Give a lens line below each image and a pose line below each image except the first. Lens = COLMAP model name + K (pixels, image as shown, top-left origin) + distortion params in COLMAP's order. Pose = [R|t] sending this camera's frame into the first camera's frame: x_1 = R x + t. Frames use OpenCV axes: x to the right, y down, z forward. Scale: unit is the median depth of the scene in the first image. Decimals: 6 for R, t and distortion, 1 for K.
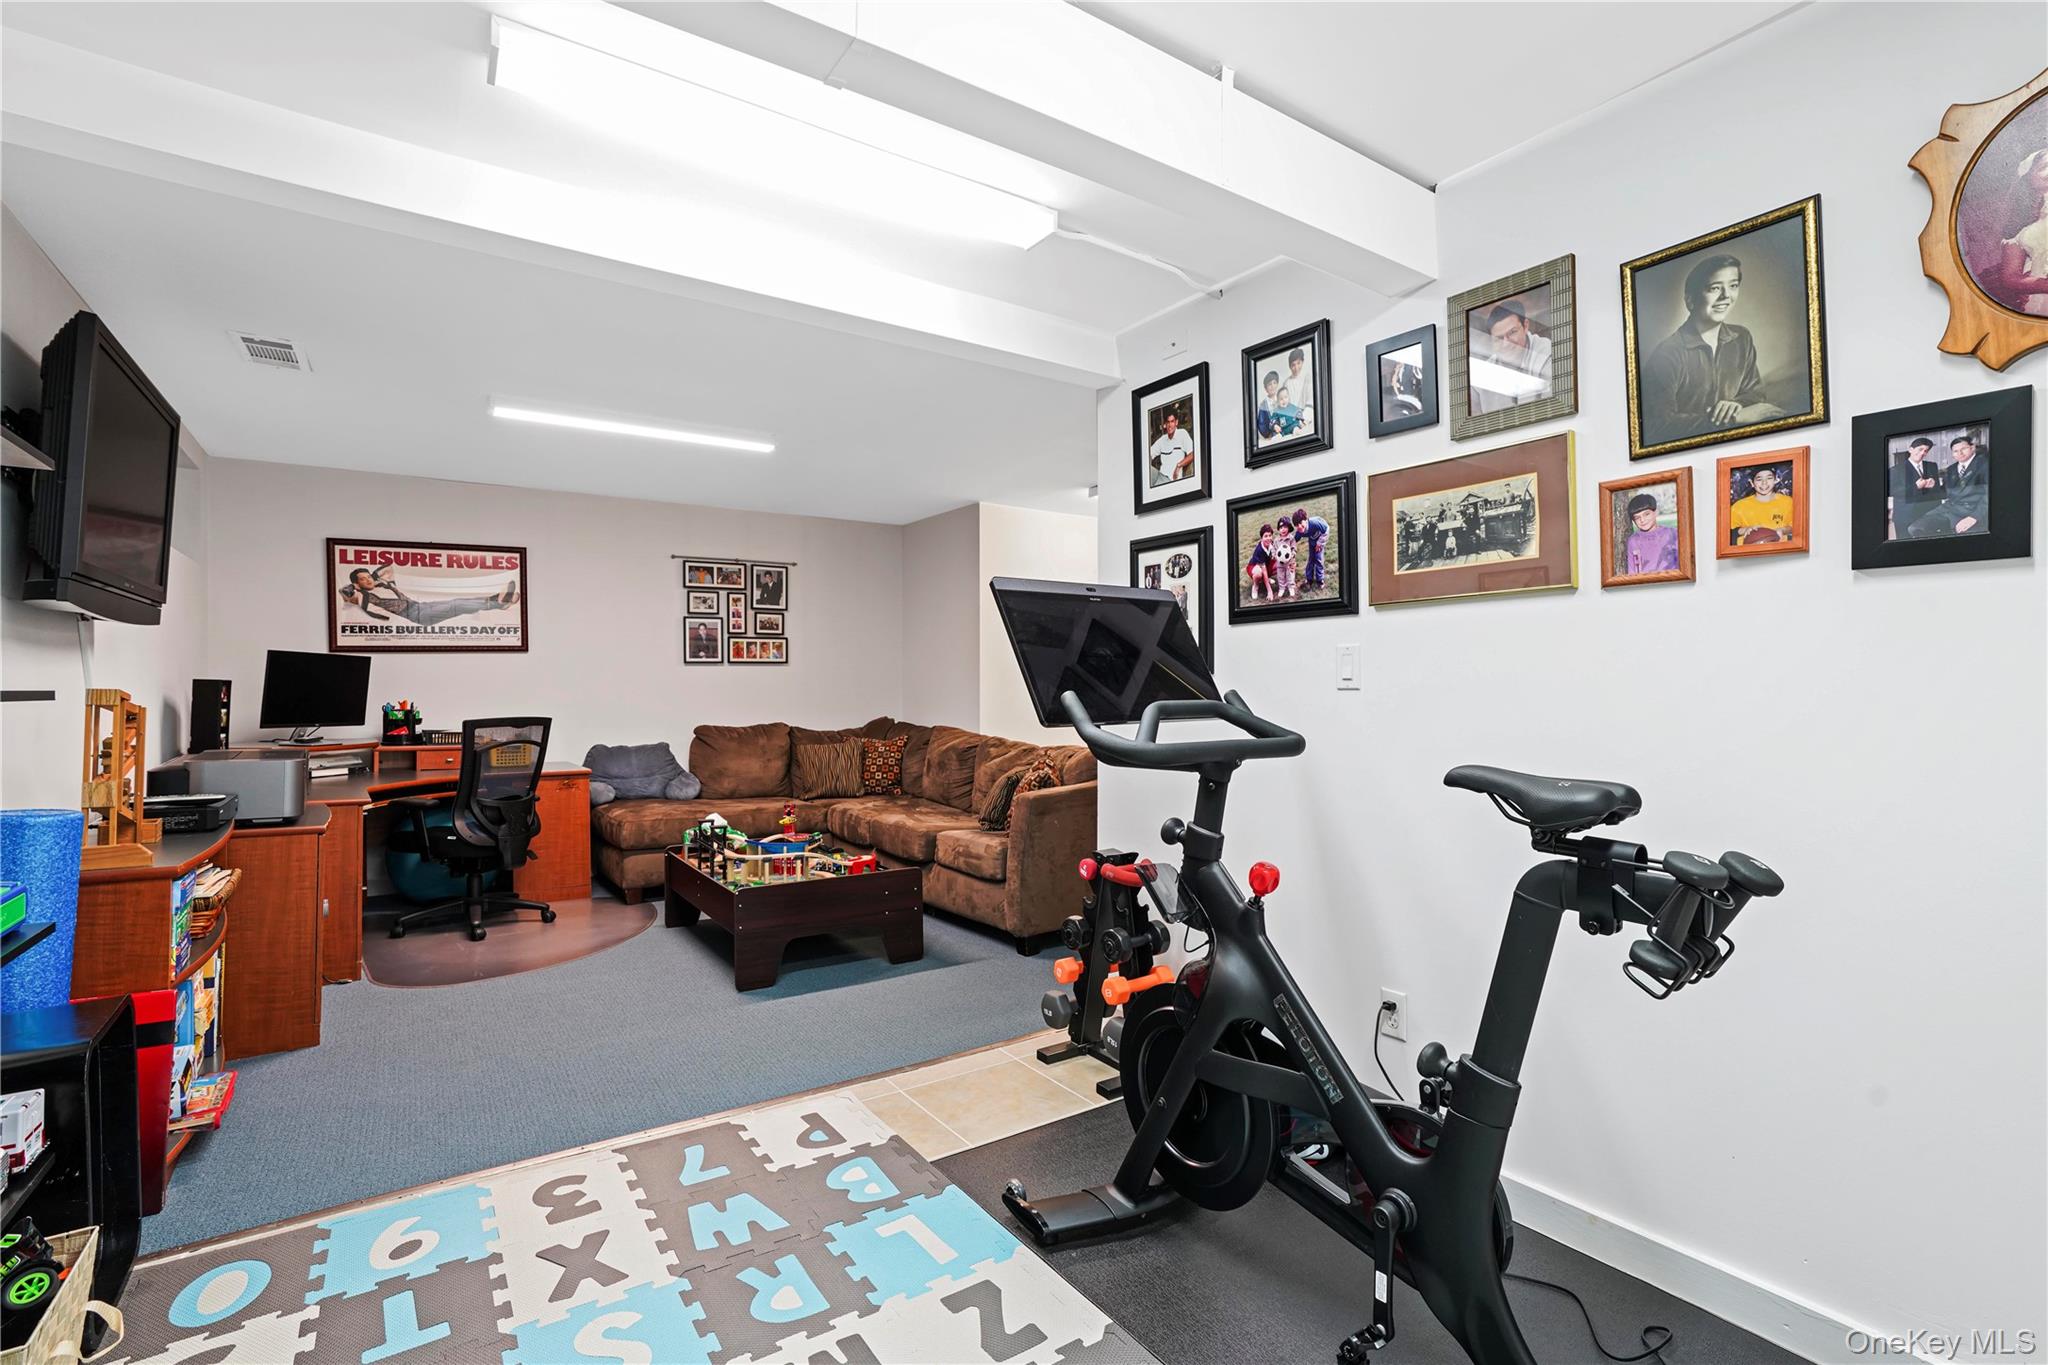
lens RADIAL K [[935.4, 0, 1035.7], [0, 935.4, 685.5], [0, 0, 1]] dist [-0.051787, 0.019495]
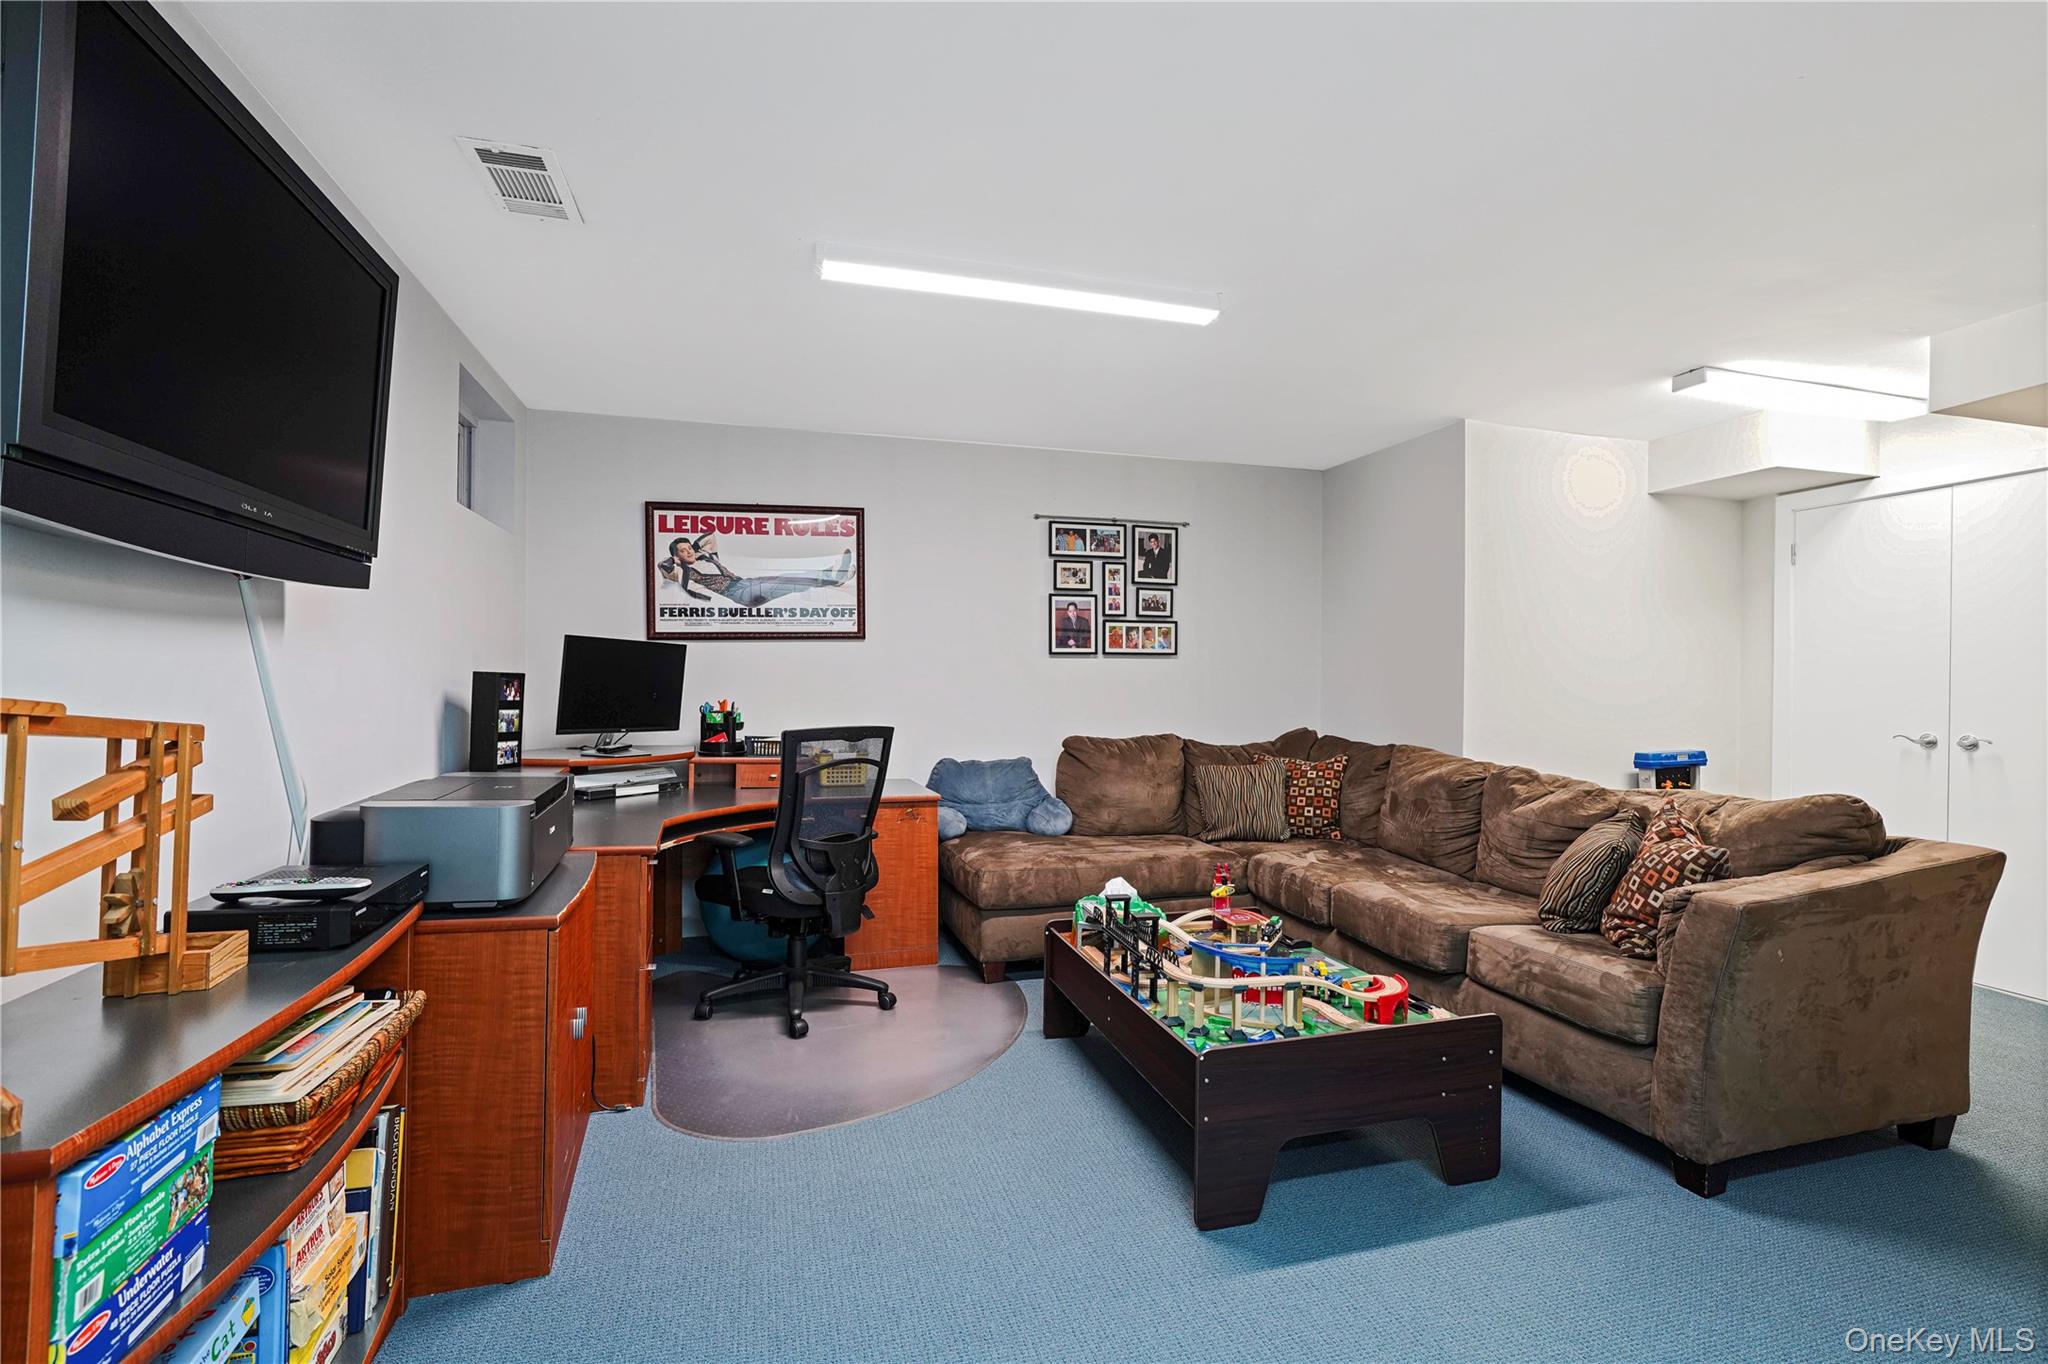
lens RADIAL K [[935.4, 0, 1034.2], [0, 935.4, 669.7], [0, 0, 1]] dist [-0.051787, 0.019495]
pose [[0.948928, 0.003565, -0.315473, -0.179611], [-0.007983, 0.999887, -0.012713, -0.001851], [0.315392, 0.014583, 0.948849, 0.321195]]
